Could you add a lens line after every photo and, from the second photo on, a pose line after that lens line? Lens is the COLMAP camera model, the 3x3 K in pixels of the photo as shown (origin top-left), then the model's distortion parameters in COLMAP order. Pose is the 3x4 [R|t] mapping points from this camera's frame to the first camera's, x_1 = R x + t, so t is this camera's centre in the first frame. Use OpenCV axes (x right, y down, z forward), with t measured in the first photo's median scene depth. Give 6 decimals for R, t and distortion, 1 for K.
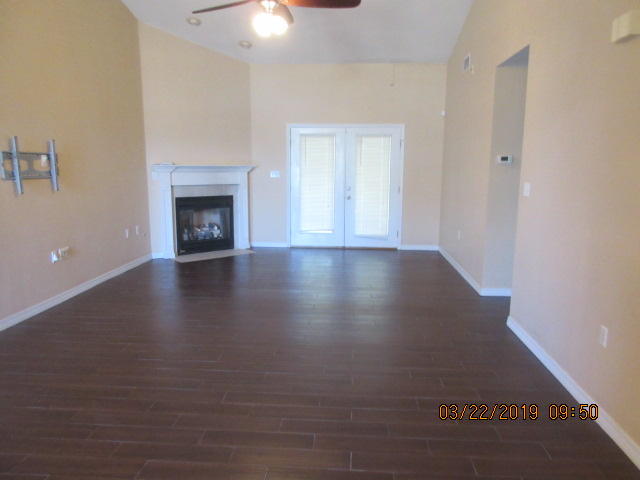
lens RADIAL K [[460.9, 0, 320.4], [0, 460.9, 241.0], [0, 0, 1]] dist [-0.014270, -0.002378]
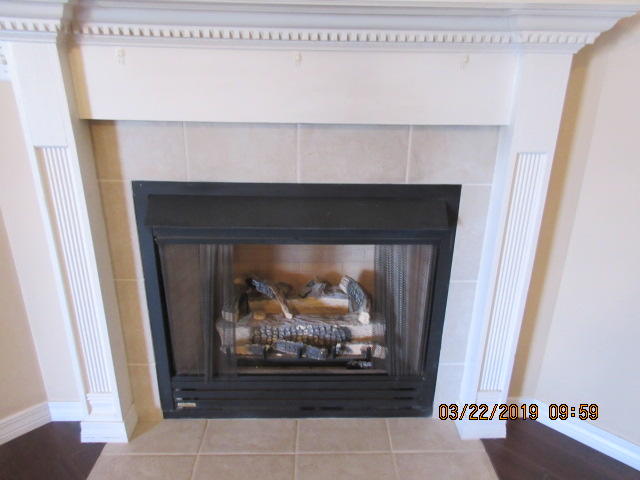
lens RADIAL K [[460.9, 0, 318.0], [0, 460.9, 241.3], [0, 0, 1]] dist [-0.014270, -0.002378]
pose [[0.793341, 0.229230, -0.563971, -0.127310], [-0.115477, 0.966245, 0.230295, -0.115736], [0.597725, -0.117577, 0.793033, 0.830246]]
